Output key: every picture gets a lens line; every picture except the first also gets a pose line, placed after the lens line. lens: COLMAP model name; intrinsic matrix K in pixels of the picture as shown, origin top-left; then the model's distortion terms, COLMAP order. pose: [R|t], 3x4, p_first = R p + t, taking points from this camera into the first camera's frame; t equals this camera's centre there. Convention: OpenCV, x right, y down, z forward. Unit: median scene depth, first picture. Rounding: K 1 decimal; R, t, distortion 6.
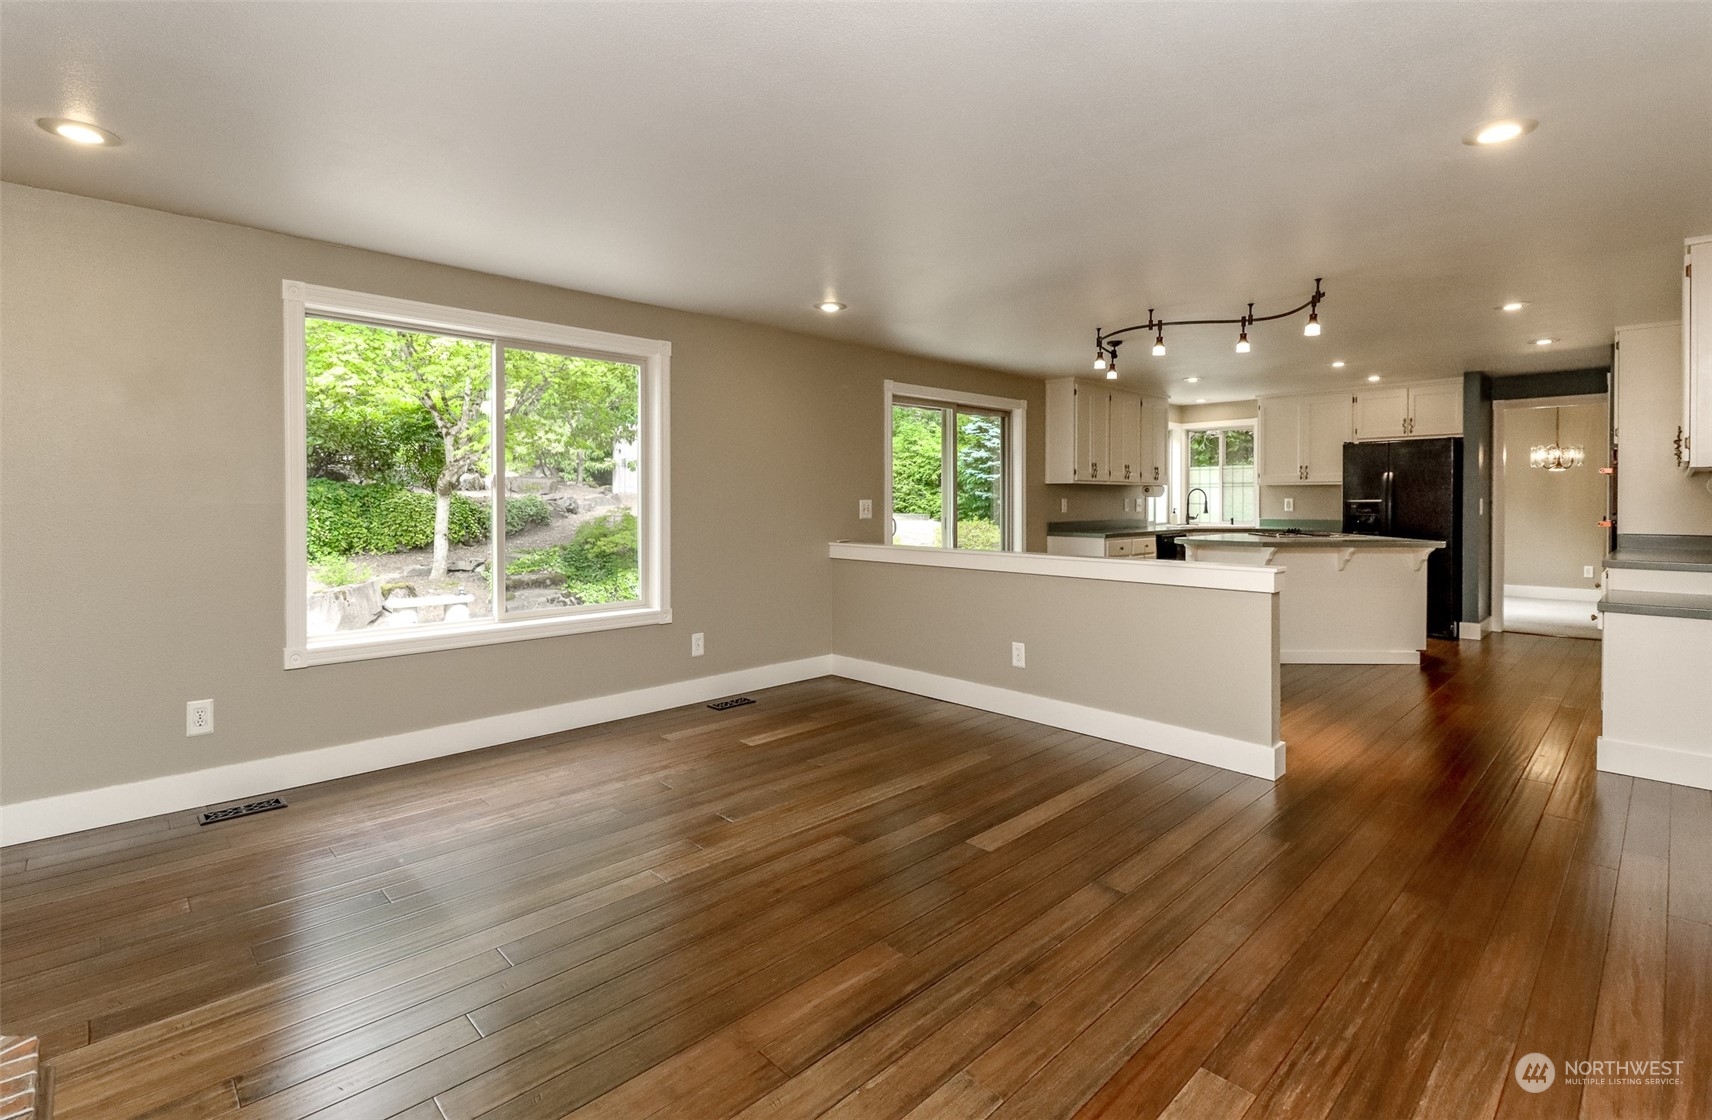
lens RADIAL K [[787.8, 0, 868.2], [0, 787.8, 518.4], [0, 0, 1]] dist [0.008666, -0.002185]
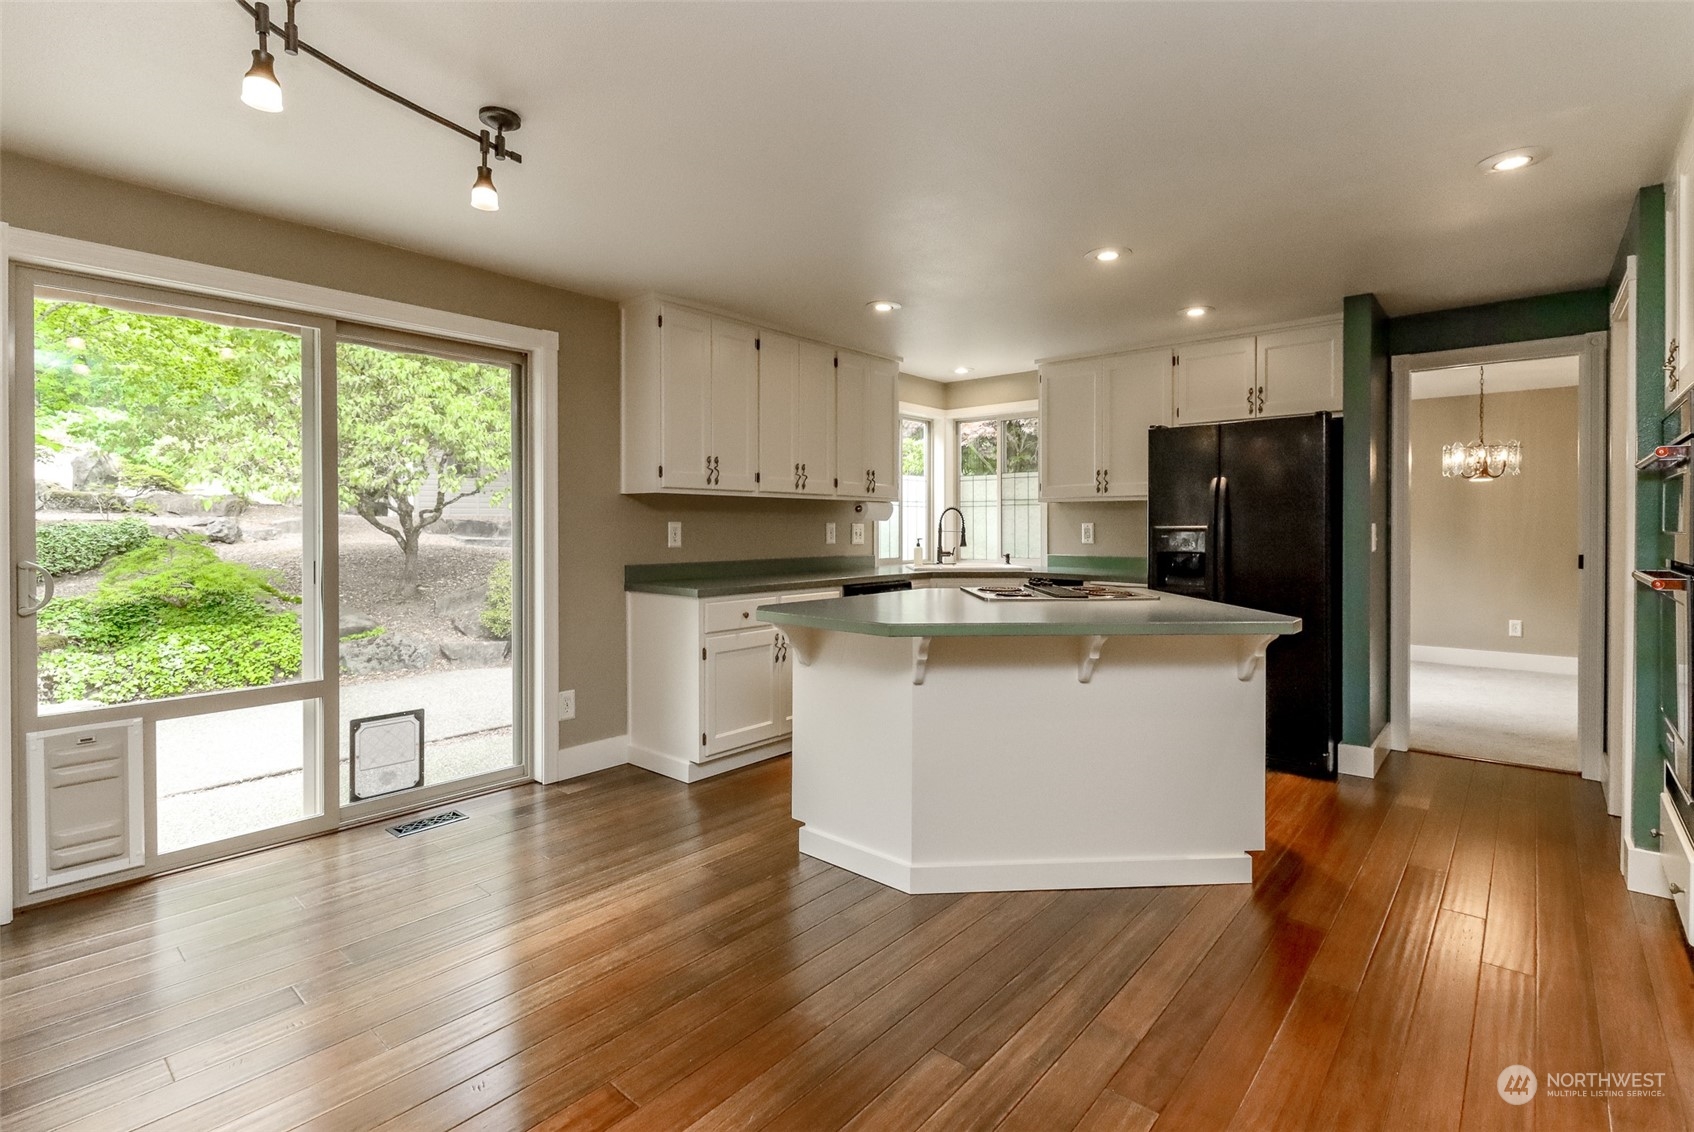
lens RADIAL K [[783.9, 0, 856.9], [0, 783.9, 542.1], [0, 0, 1]] dist [0.021971, -0.008722]
pose [[0.996544, -0.000127, 0.083071, 0.347757], [0.000403, 0.999994, -0.003302, -0.009225], [-0.083071, 0.003324, 0.996538, 0.452757]]
